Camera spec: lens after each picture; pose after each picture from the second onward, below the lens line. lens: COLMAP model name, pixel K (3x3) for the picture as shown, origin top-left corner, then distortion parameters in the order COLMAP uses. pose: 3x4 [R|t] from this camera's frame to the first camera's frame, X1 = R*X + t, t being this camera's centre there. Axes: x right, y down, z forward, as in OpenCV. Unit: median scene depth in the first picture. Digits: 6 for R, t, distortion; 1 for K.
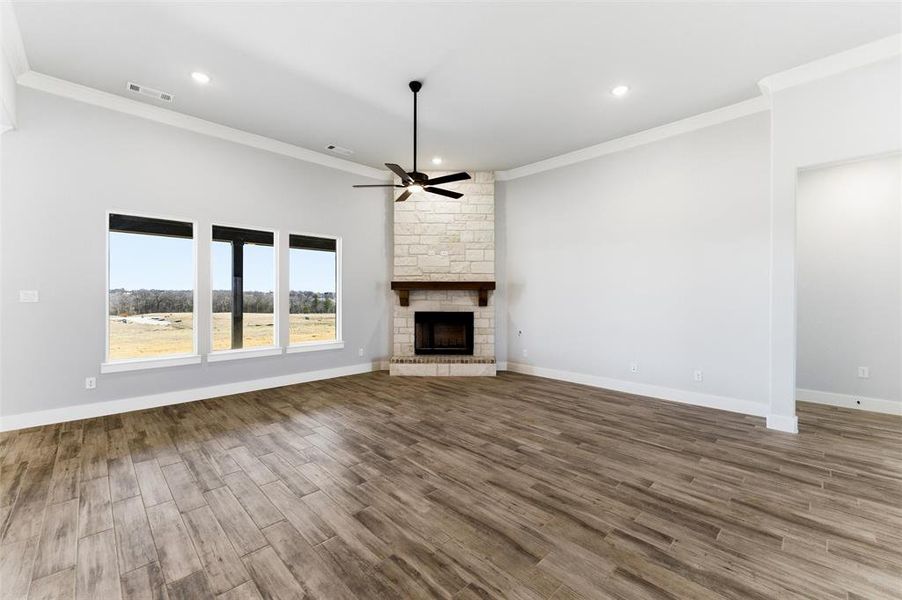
lens RADIAL K [[368.8, 0, 454.1], [0, 368.8, 296.2], [0, 0, 1]] dist [-0.000378, -0.000146]
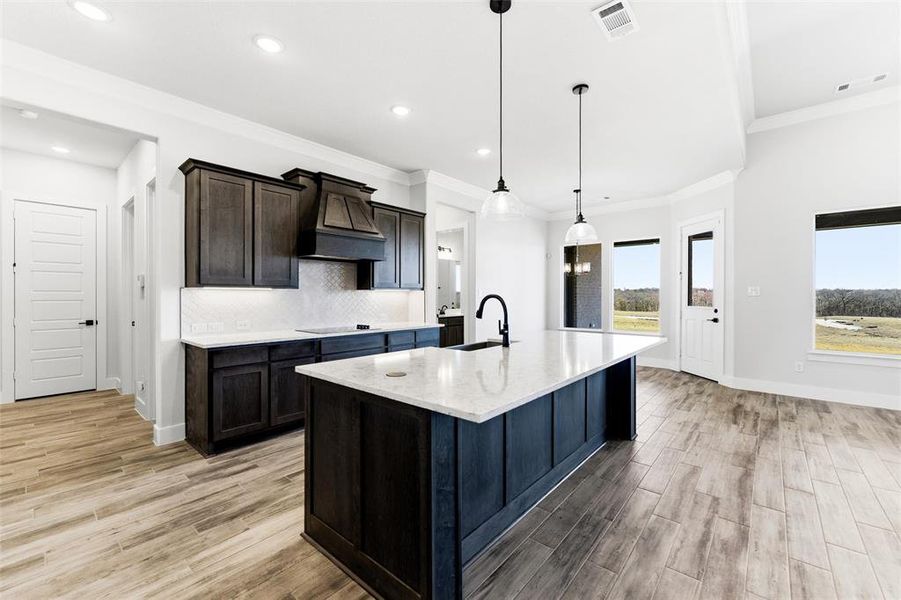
lens RADIAL K [[368.4, 0, 454.6], [0, 368.4, 295.8], [0, 0, 1]] dist [-0.000378, -0.000146]
pose [[0.078370, 0.000560, -0.996924, 0.061333], [-0.000951, 0.999999, 0.000487, 0.014347], [0.996924, 0.000910, 0.078370, -0.137472]]
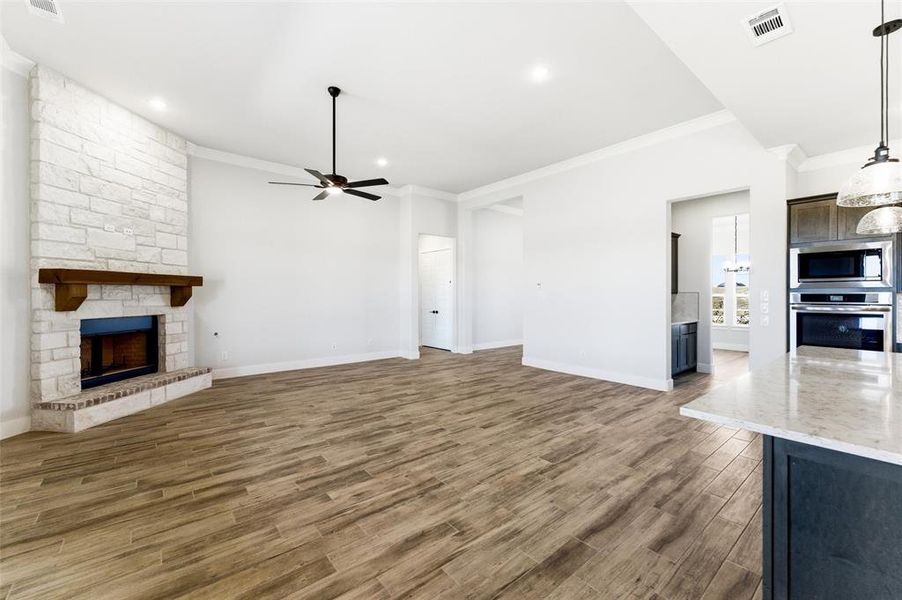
lens RADIAL K [[368.8, 0, 454.6], [0, 368.8, 293.4], [0, 0, 1]] dist [-0.000378, -0.000146]
pose [[0.088169, -0.000832, 0.996105, -0.911866], [0.000989, 0.999999, 0.000748, -0.001871], [-0.996105, 0.000919, 0.088170, 0.471864]]
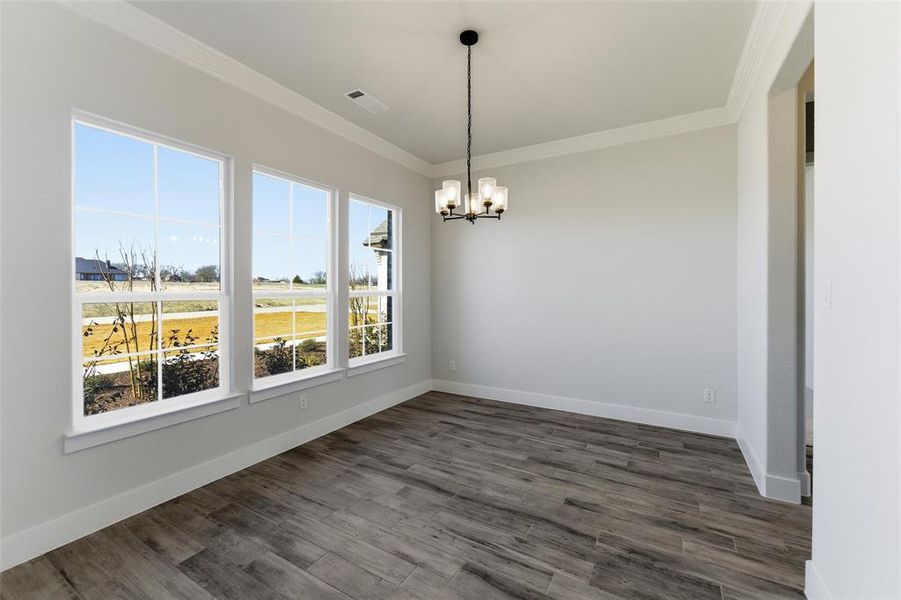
lens RADIAL K [[368.4, 0, 452.2], [0, 368.4, 296.2], [0, 0, 1]] dist [-0.000378, -0.000146]
pose [[-0.965573, 0.006054, -0.260061, 0.938644], [0.002048, 0.999875, 0.015670, 0.002688], [0.260124, 0.014598, -0.965465, -0.111540]]
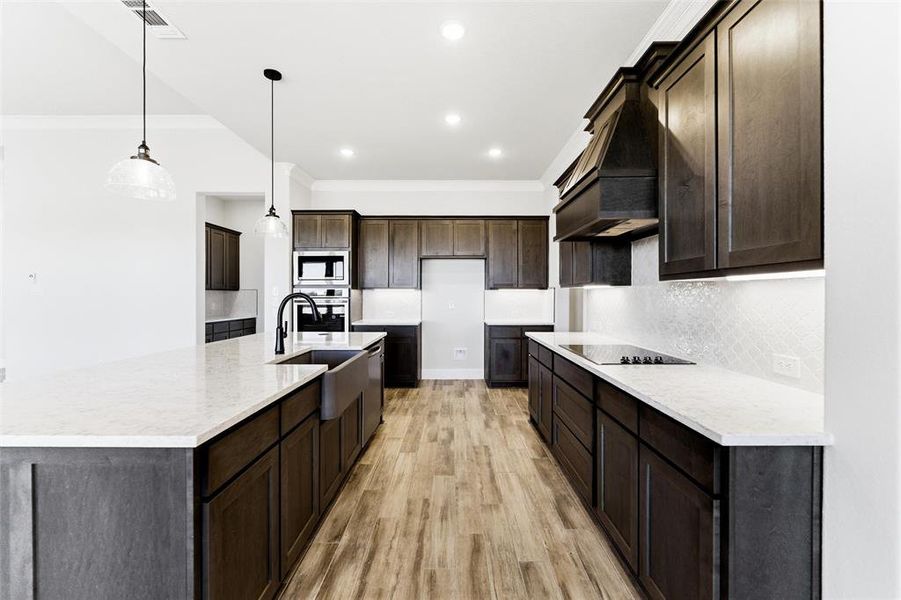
lens RADIAL K [[368.4, 0, 450.6], [0, 368.4, 299.1], [0, 0, 1]] dist [-0.000378, -0.000146]
pose [[-0.707072, -0.009717, 0.707075, -1.021336], [-0.001208, 0.999921, 0.012533, 0.014429], [-0.707140, 0.008008, -0.707028, 0.175618]]
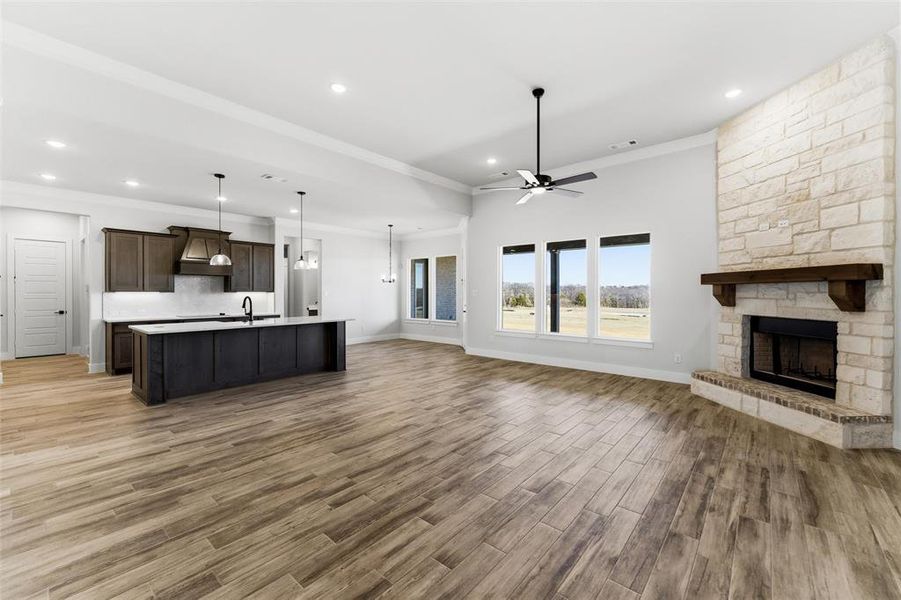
lens RADIAL K [[368.4, 0, 452.4], [0, 368.4, 293.2], [0, 0, 1]] dist [-0.000378, -0.000146]
pose [[0.081984, 0.002223, -0.996631, 0.759265], [-0.000463, 0.999997, 0.002192, -0.000449], [0.996634, 0.000282, 0.081984, 0.552555]]
